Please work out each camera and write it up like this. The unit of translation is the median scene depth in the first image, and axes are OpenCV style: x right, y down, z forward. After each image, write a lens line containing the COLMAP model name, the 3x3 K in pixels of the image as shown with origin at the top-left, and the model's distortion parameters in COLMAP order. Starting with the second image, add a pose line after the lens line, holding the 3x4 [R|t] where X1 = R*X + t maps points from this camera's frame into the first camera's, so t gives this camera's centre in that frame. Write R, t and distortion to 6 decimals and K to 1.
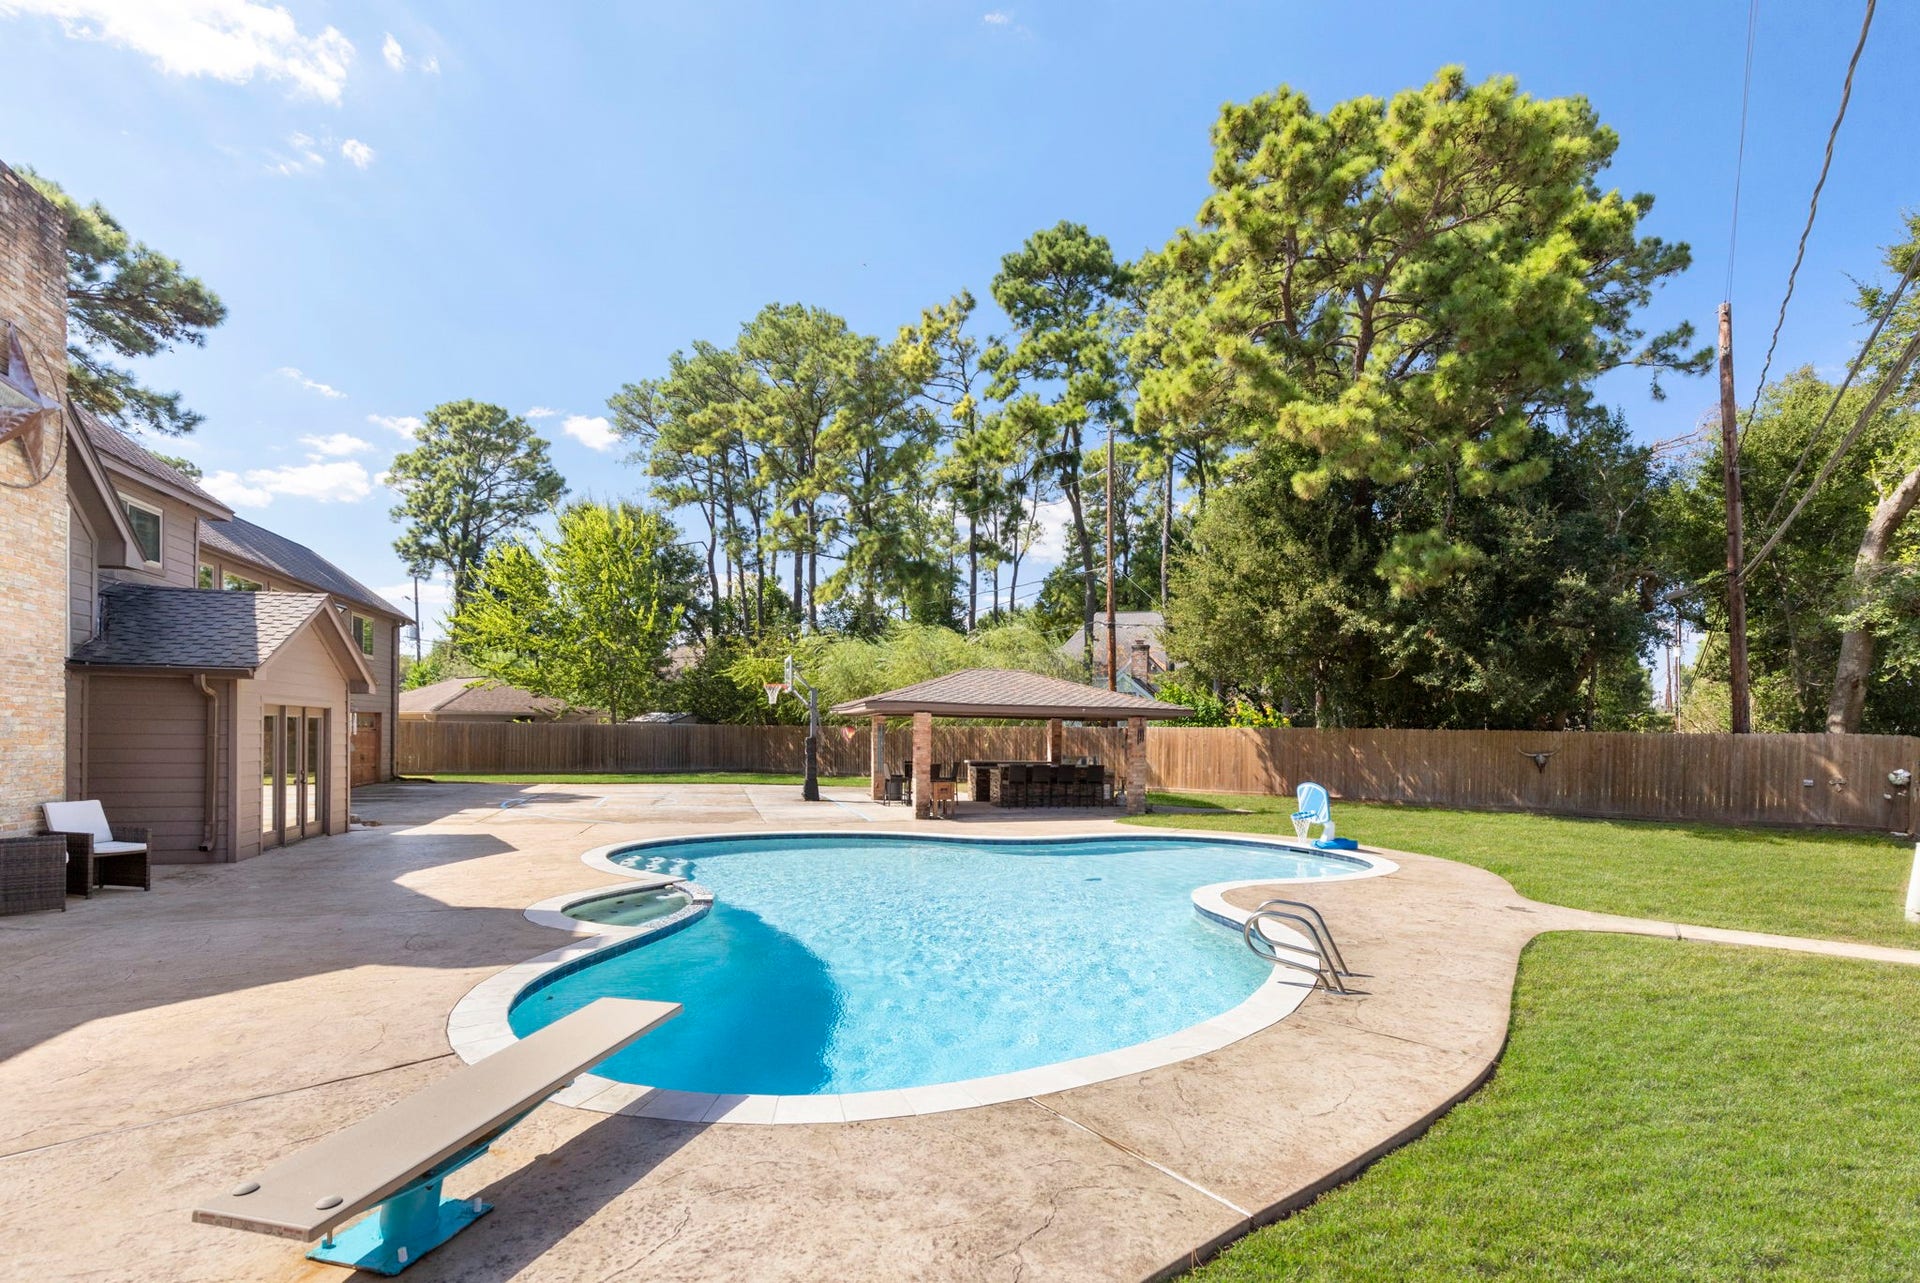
lens RADIAL K [[862.0, 0, 960.3], [0, 862.0, 652.5], [0, 0, 1]] dist [0.005374, 0.000216]
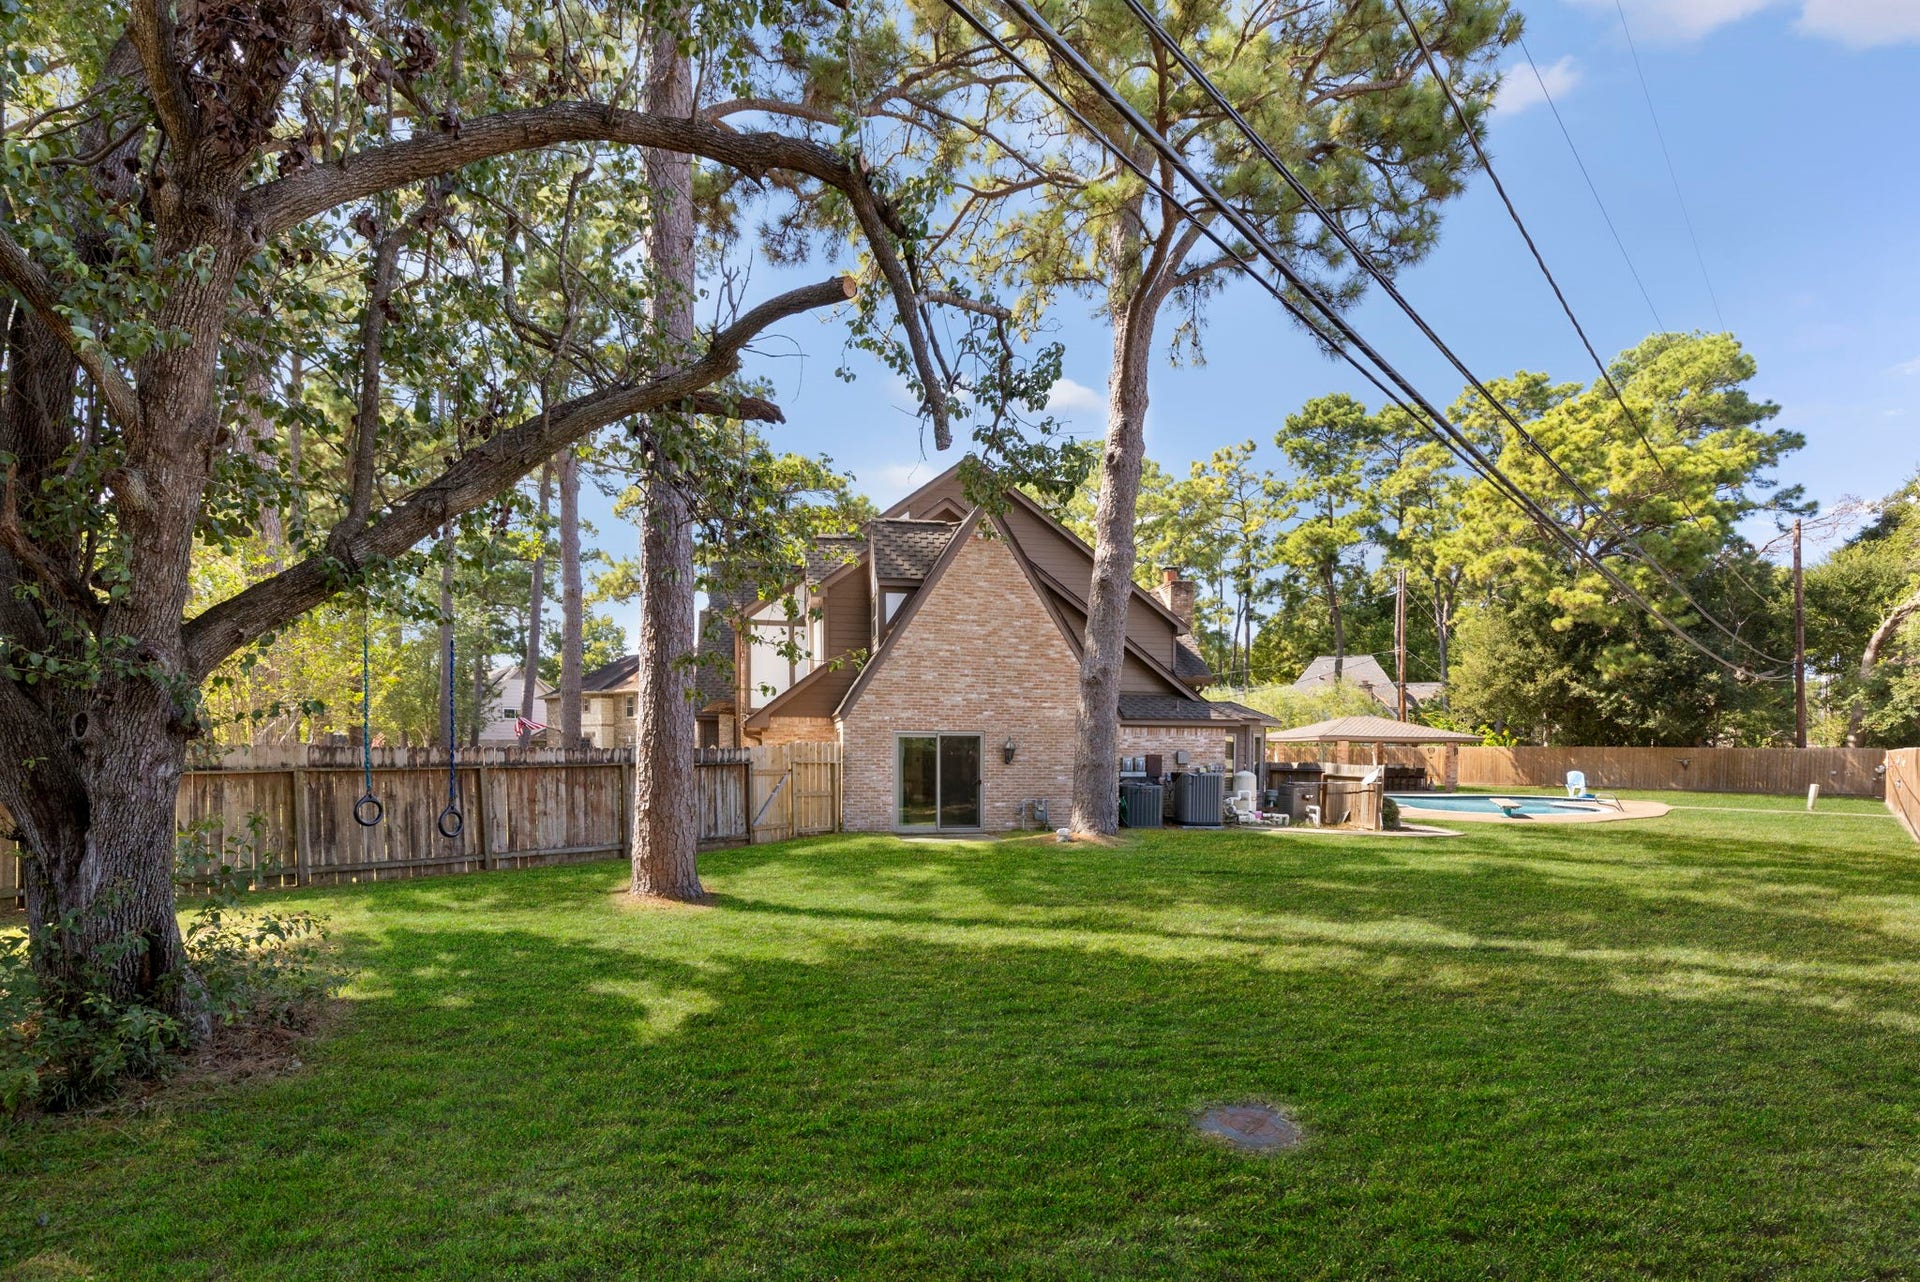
lens RADIAL K [[862.0, 0, 937.5], [0, 862.0, 734.2], [0, 0, 1]] dist [0.005374, 0.000216]
pose [[0.991097, -0.020177, -0.131604, -0.630018], [0.030304, 0.996692, 0.075405, -0.113728], [0.129647, -0.078722, 0.988430, -0.971126]]
